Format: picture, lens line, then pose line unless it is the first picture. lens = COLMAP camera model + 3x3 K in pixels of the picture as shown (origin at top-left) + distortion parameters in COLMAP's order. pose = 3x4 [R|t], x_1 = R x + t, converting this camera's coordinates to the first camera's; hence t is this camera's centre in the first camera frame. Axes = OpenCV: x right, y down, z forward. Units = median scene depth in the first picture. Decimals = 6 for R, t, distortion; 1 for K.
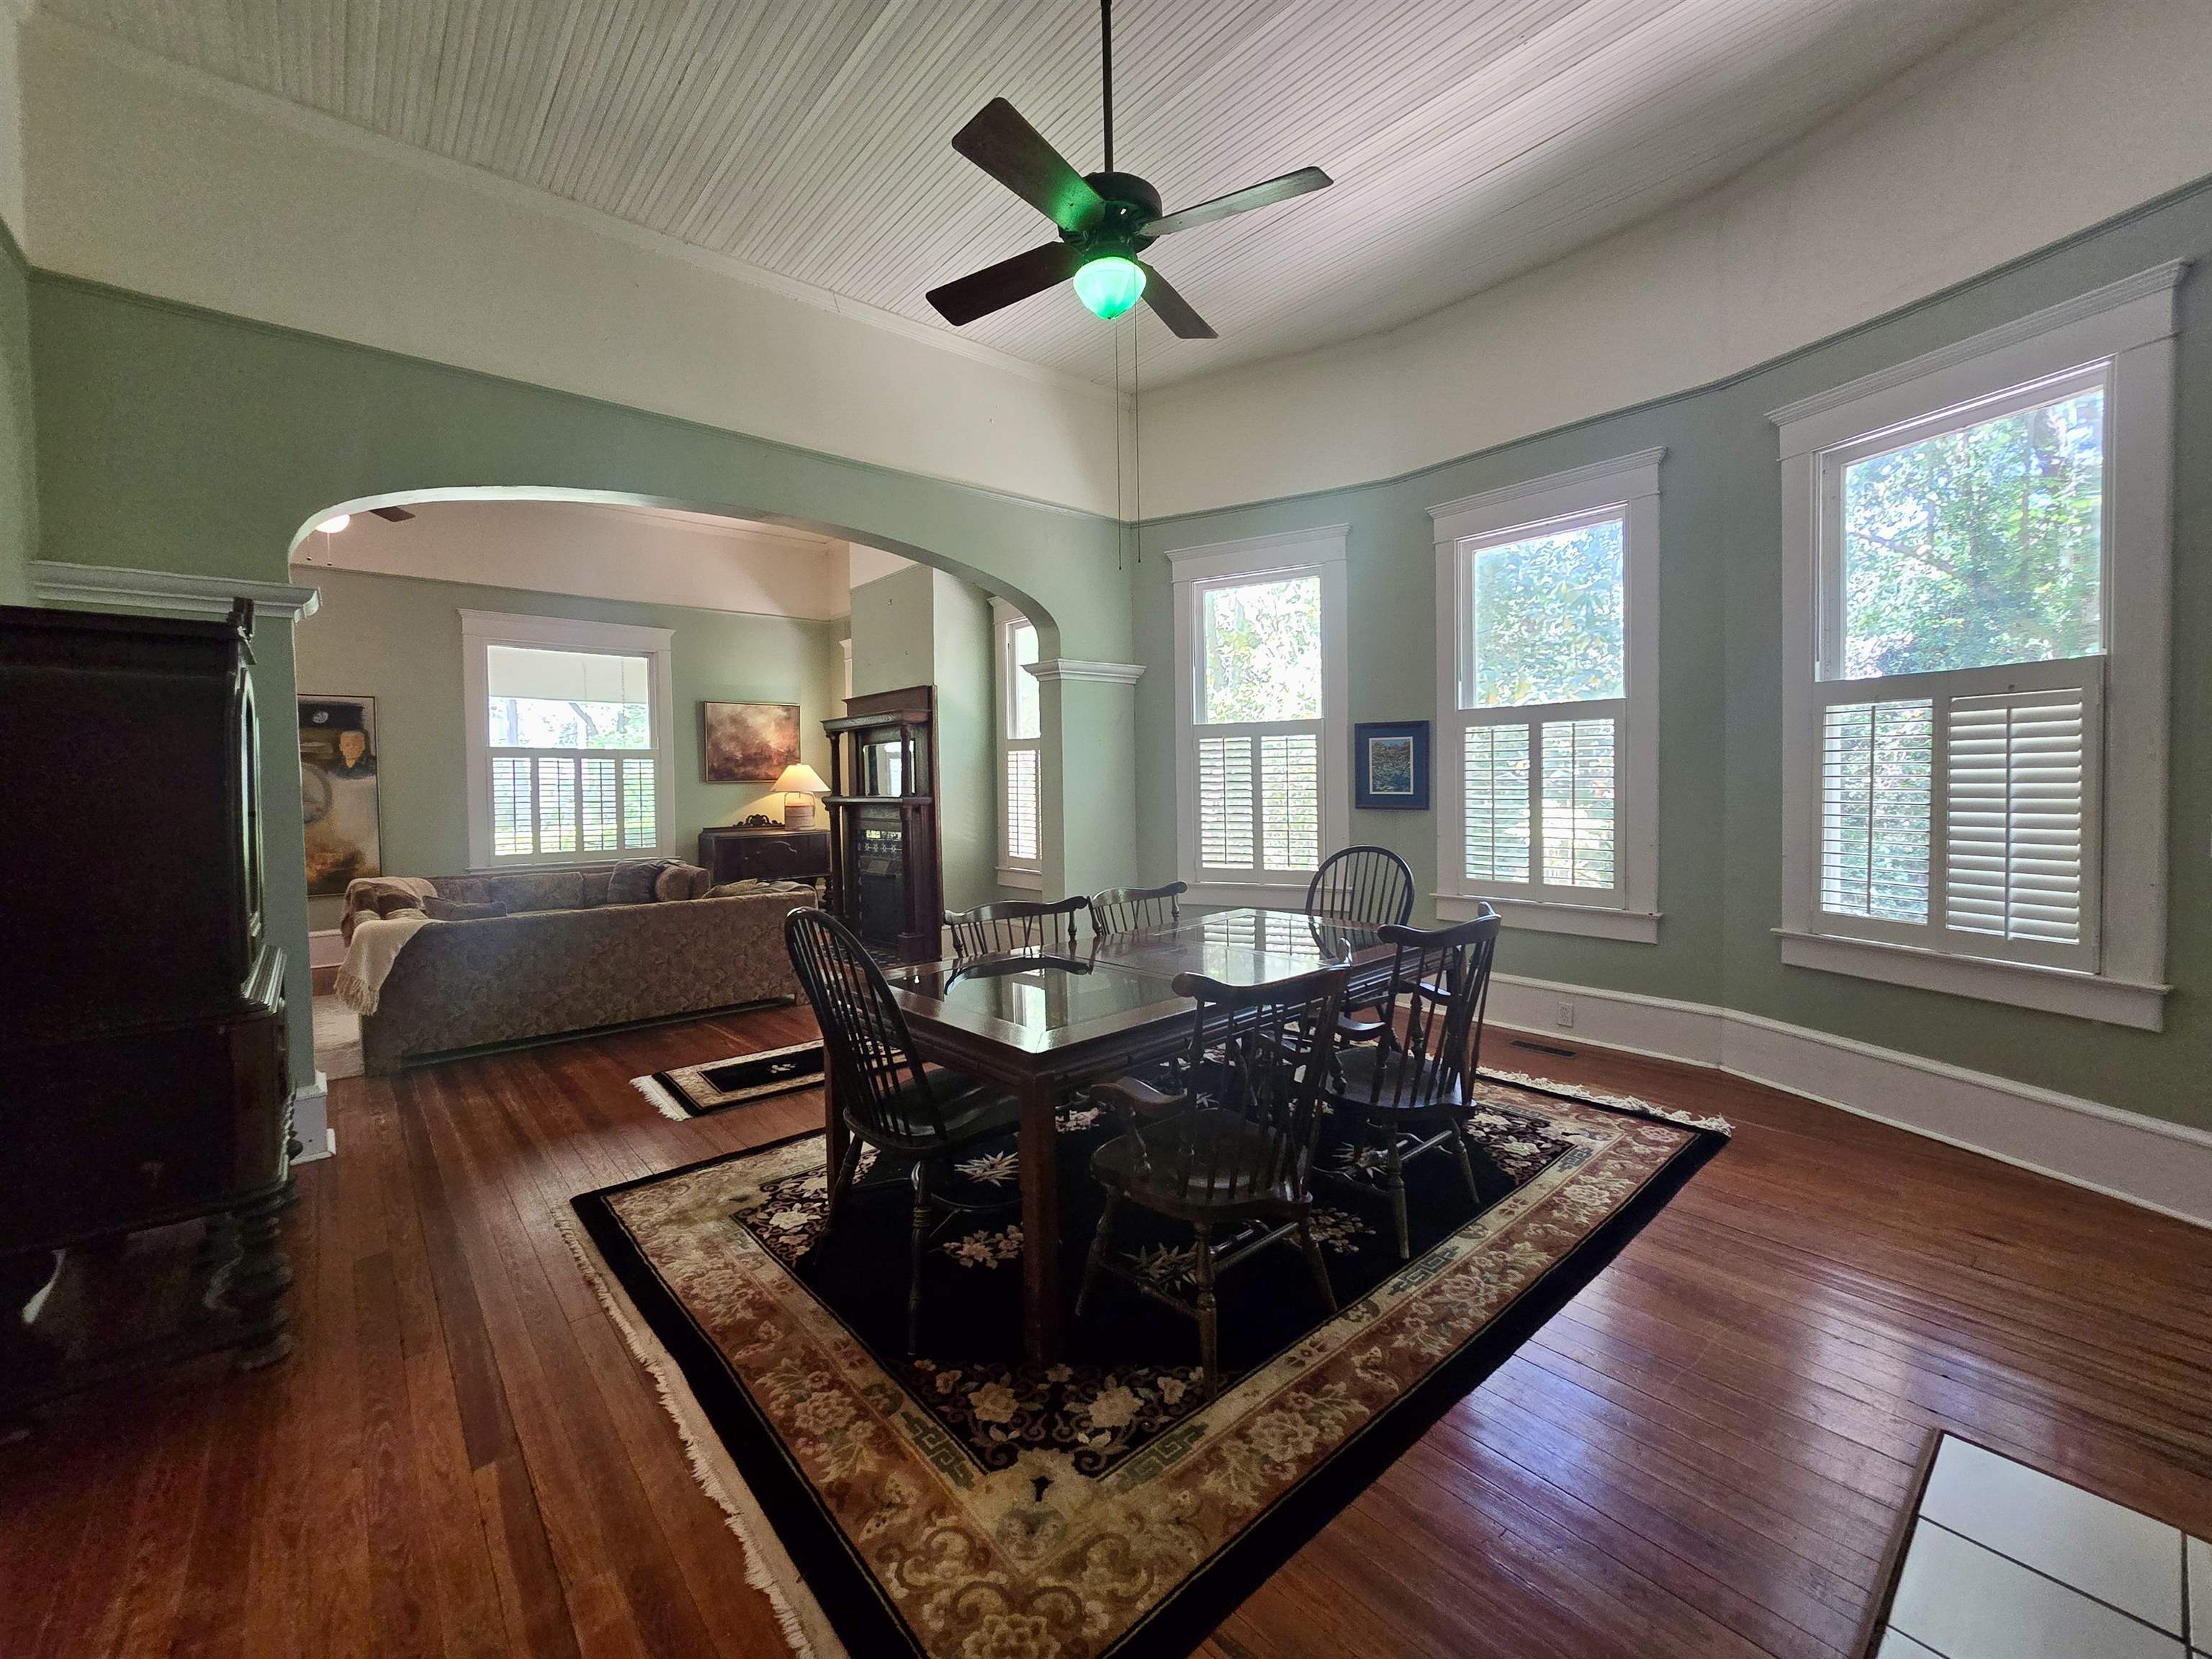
lens RADIAL K [[906.7, 0, 1116.4], [0, 906.7, 804.8], [0, 0, 1]] dist [-0.003394, 0.000450]
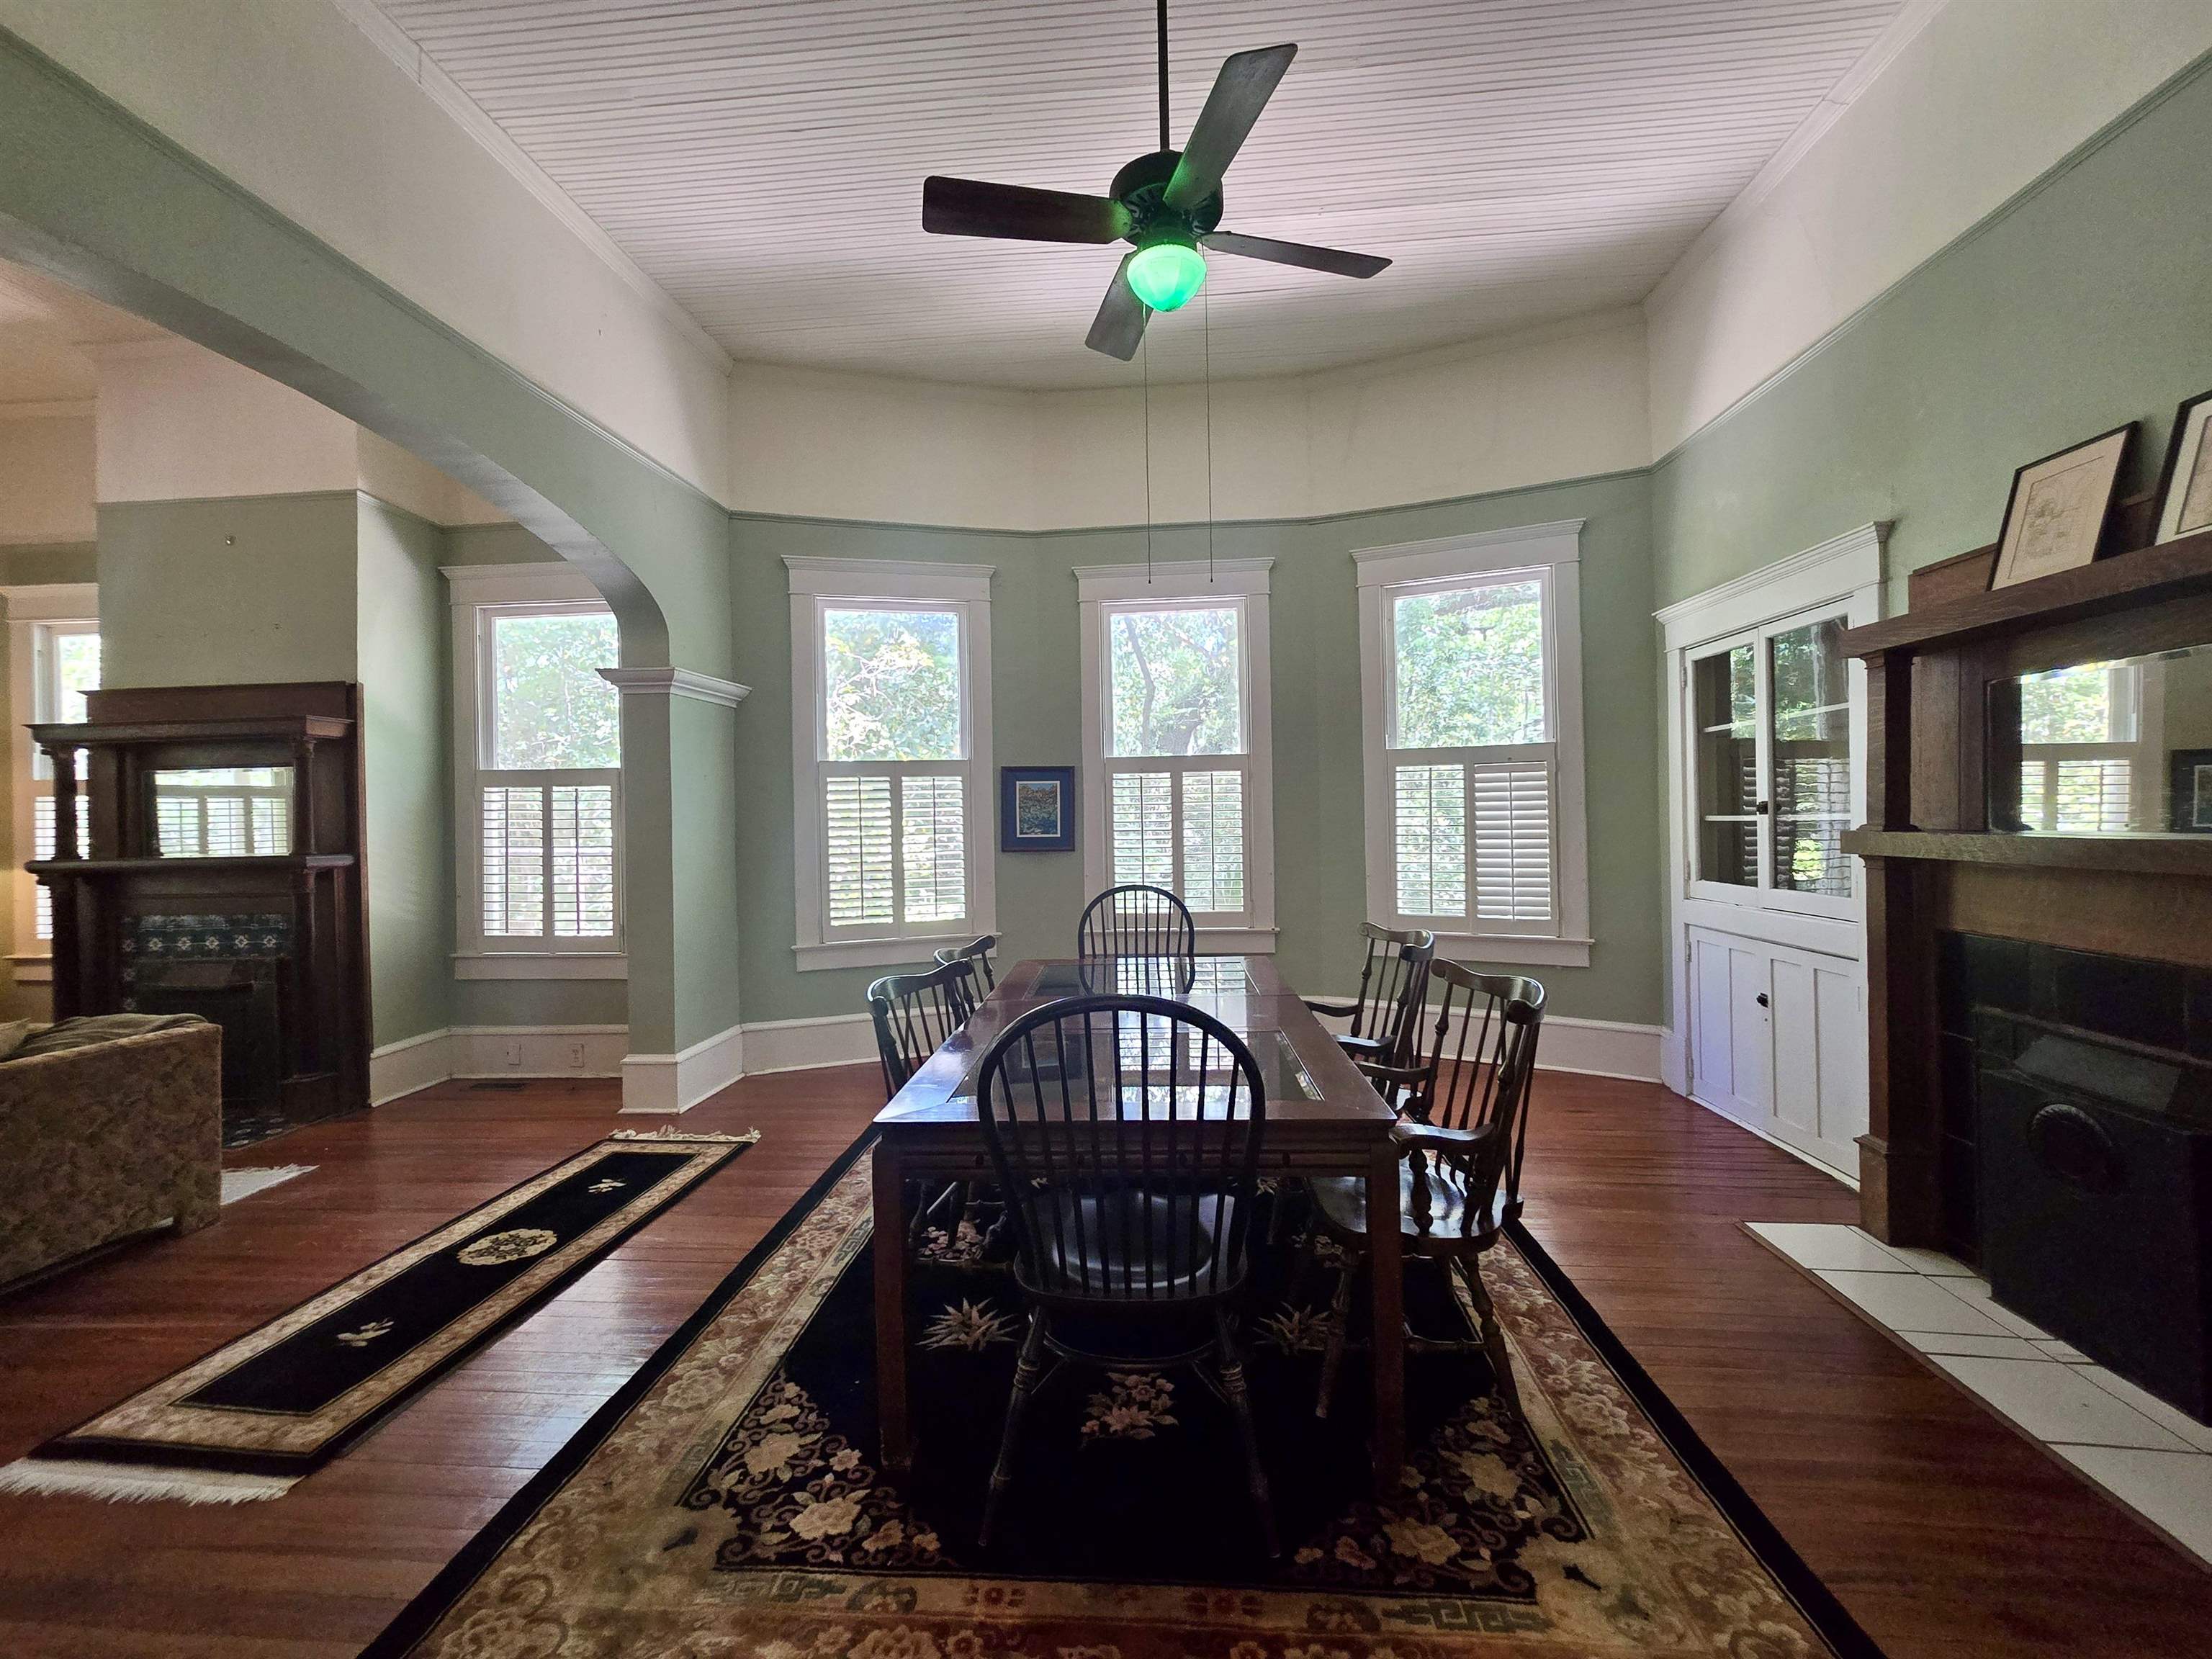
lens RADIAL K [[906.7, 0, 1110.6], [0, 906.7, 816.2], [0, 0, 1]] dist [-0.003394, 0.000450]
pose [[0.717363, 0.000997, 0.696699, -0.336994], [0.027565, 0.999175, -0.029813, -0.002283], [-0.696154, 0.040591, 0.716744, 0.201810]]
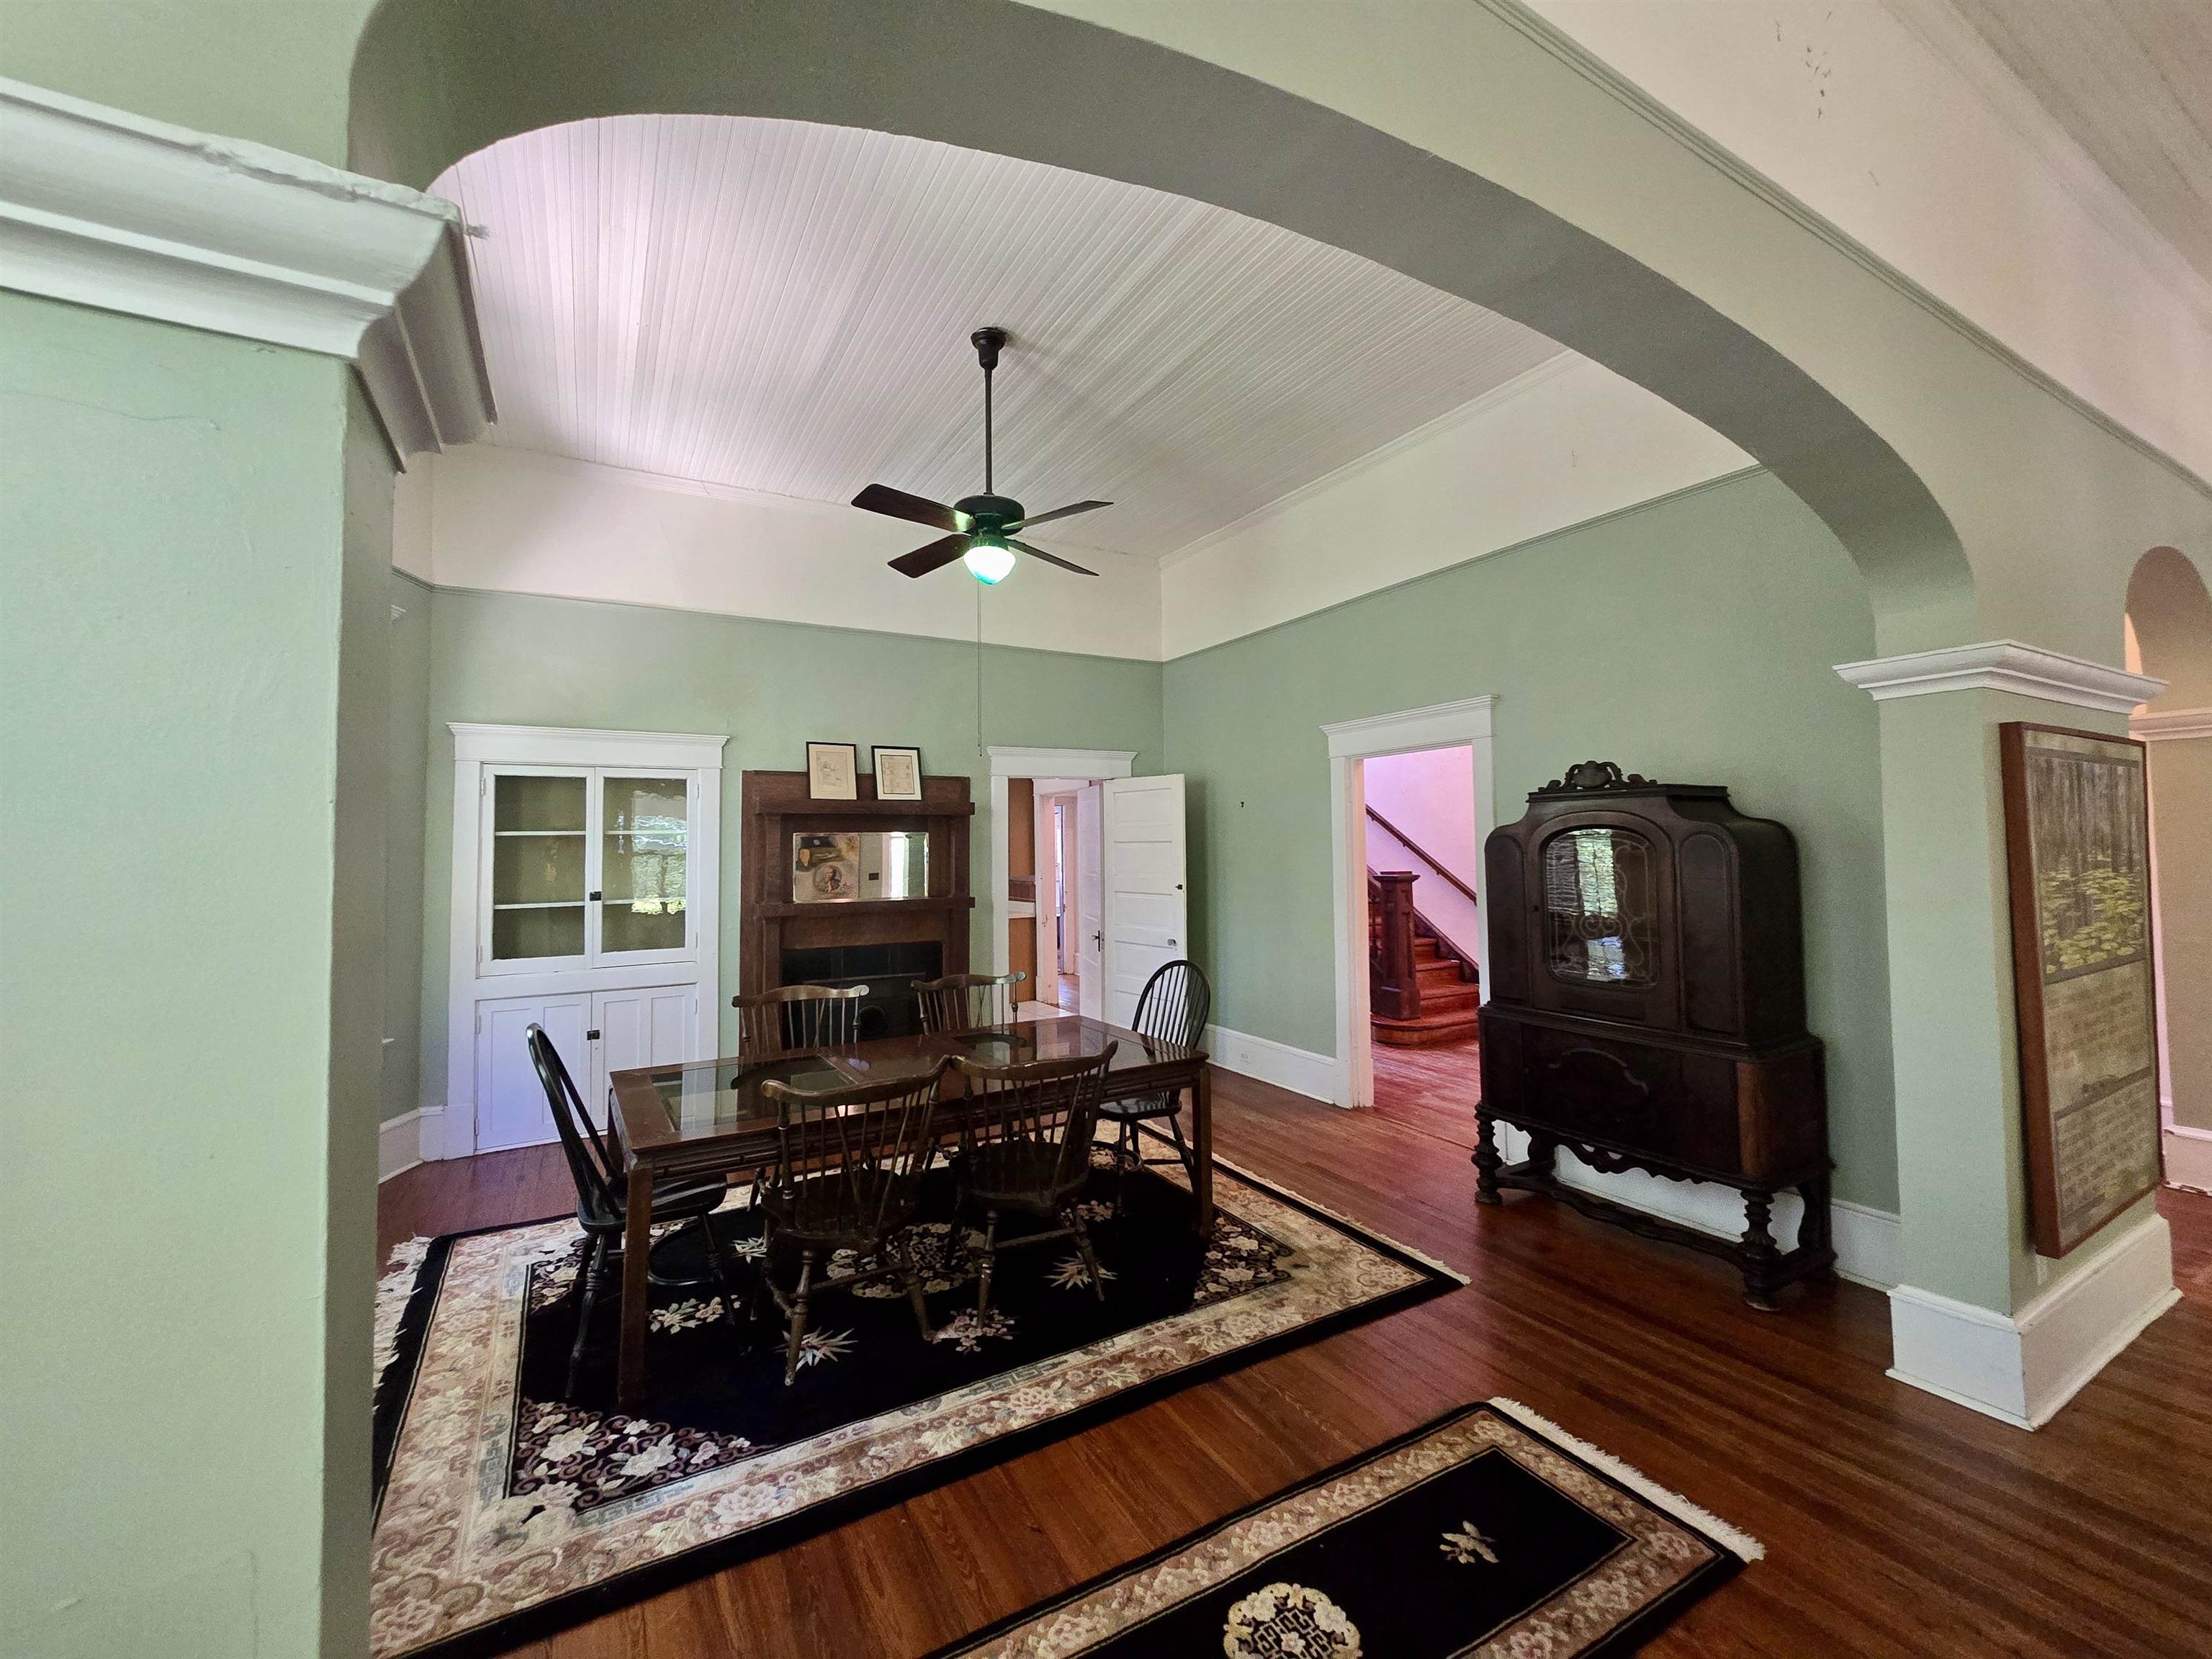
lens RADIAL K [[906.7, 0, 1111.3], [0, 906.7, 820.3], [0, 0, 1]] dist [-0.003394, 0.000450]
pose [[-0.980002, 0.035663, 0.195767, -0.230618], [0.035027, 0.999364, -0.006708, -0.069214], [-0.195882, 0.000283, -0.980628, 1.171958]]
